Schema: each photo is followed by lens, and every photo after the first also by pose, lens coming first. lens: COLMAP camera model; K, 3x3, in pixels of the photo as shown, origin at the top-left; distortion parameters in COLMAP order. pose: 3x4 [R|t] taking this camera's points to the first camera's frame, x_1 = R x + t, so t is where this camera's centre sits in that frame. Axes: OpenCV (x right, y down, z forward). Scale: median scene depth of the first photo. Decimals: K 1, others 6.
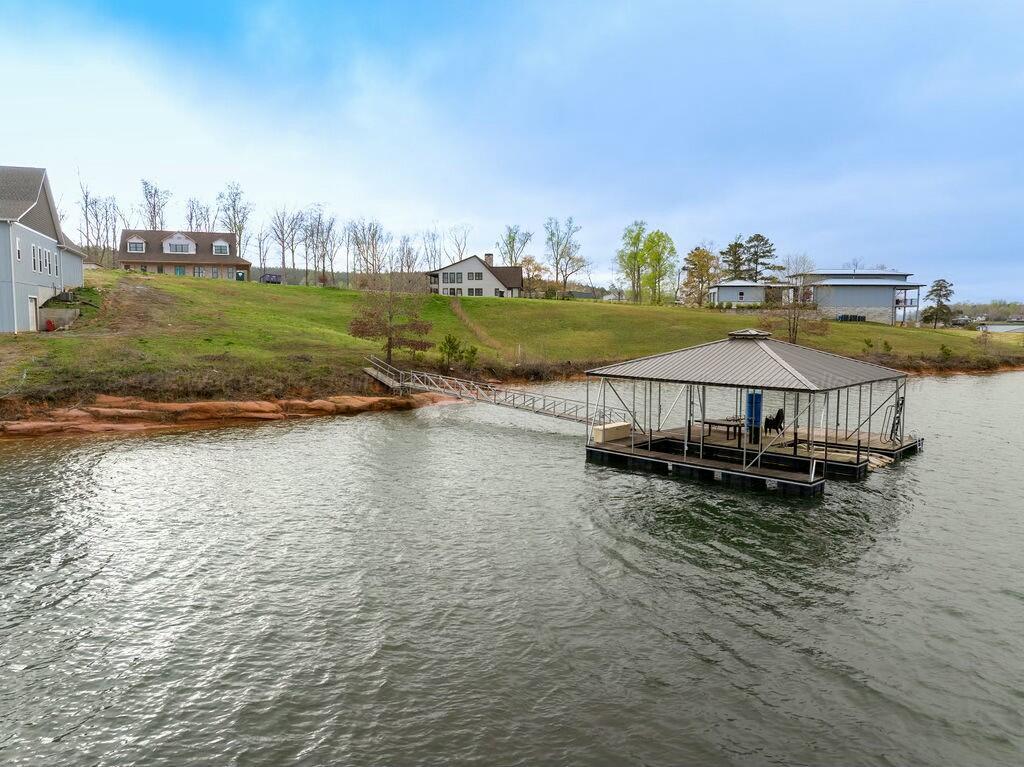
lens RADIAL K [[720.5, 0, 514.5], [0, 720.5, 386.0], [0, 0, 1]] dist [-0.036864, 0.000151]
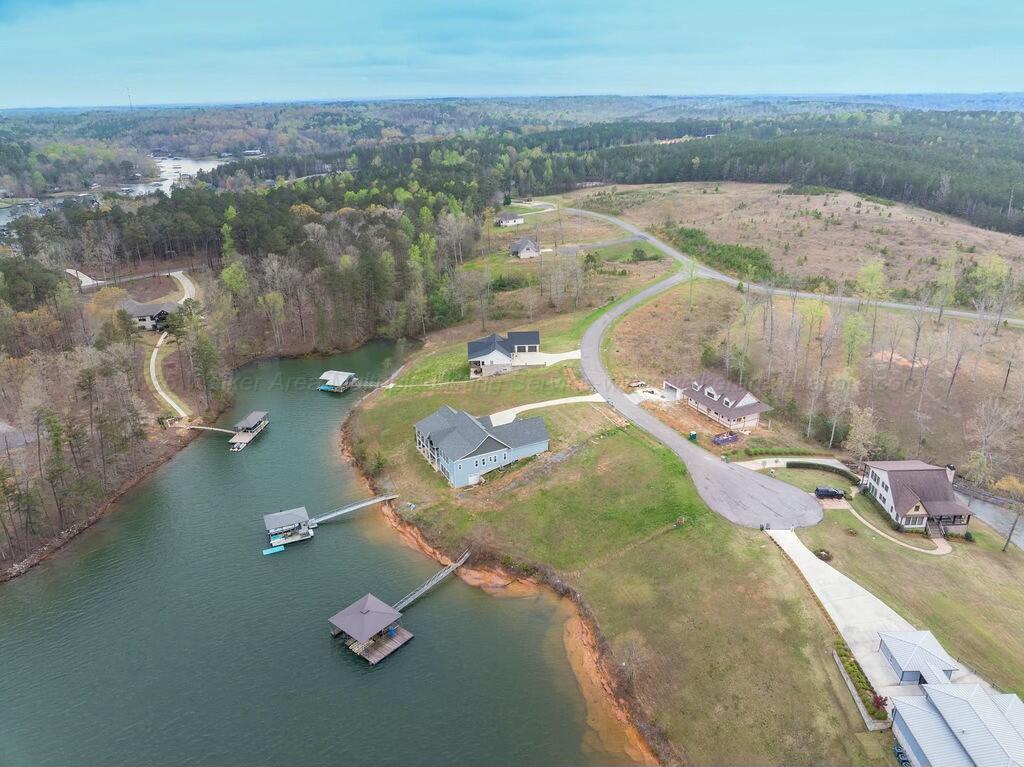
lens RADIAL K [[720.5, 0, 515.9], [0, 720.5, 379.2], [0, 0, 1]] dist [-0.036864, 0.000151]
pose [[0.086514, 0.365450, -0.926802, 1.960562], [-0.078480, 0.929899, 0.359345, -1.502490], [0.993155, 0.041647, 0.109130, 0.676770]]
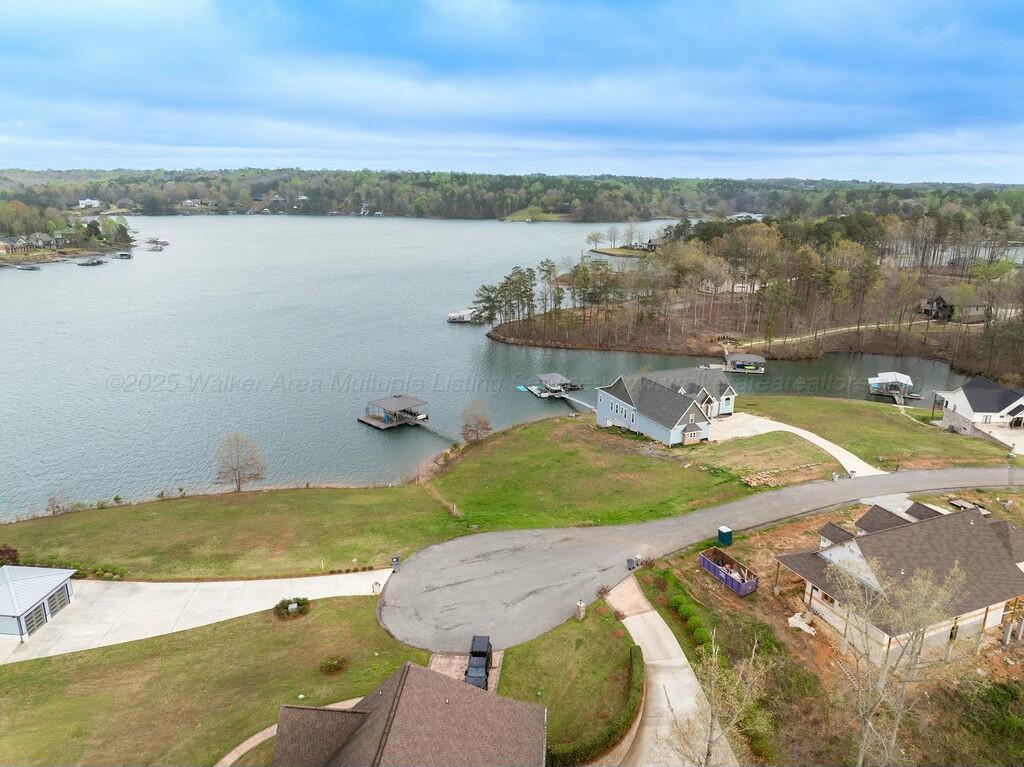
lens RADIAL K [[720.5, 0, 517.7], [0, 720.5, 376.4], [0, 0, 1]] dist [-0.036864, 0.000151]
pose [[-0.999826, -0.011406, -0.014779, -0.240719], [-0.015900, 0.935143, 0.353915, -1.045287], [0.009784, 0.354088, -0.935161, 2.946373]]
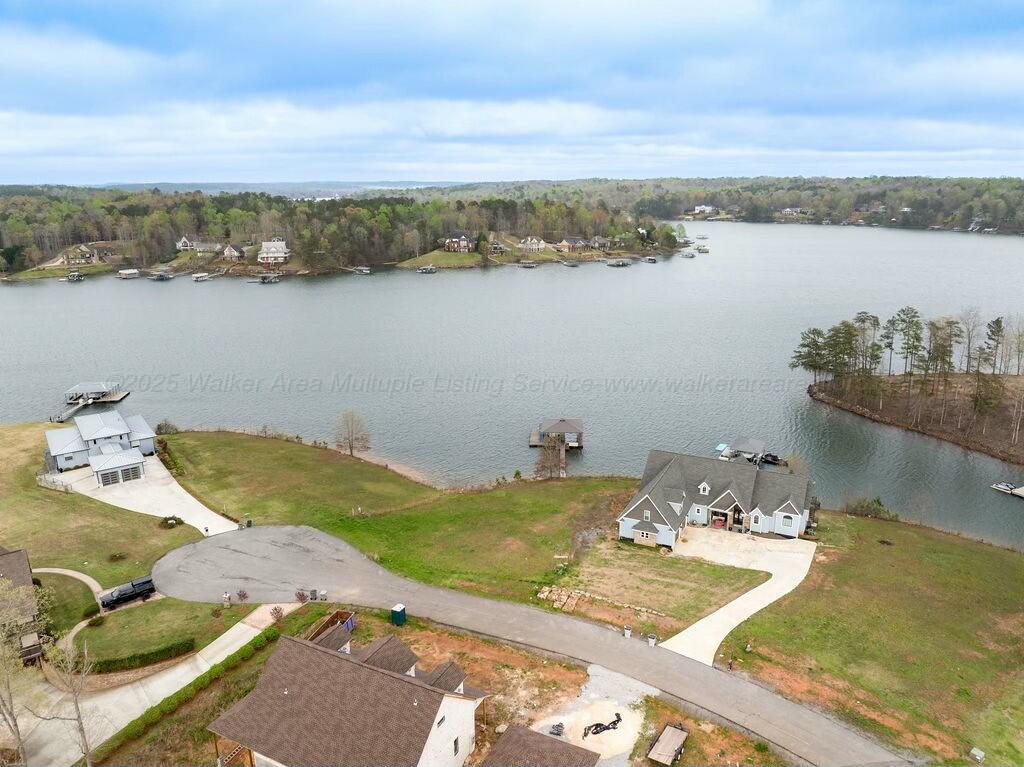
lens RADIAL K [[720.5, 0, 517.1], [0, 720.5, 383.6], [0, 0, 1]] dist [-0.036864, 0.000151]
pose [[-0.663792, -0.202705, 0.719924, -1.709830], [0.072979, 0.940424, 0.332079, -1.109714], [-0.744348, 0.272971, -0.609453, 2.290452]]
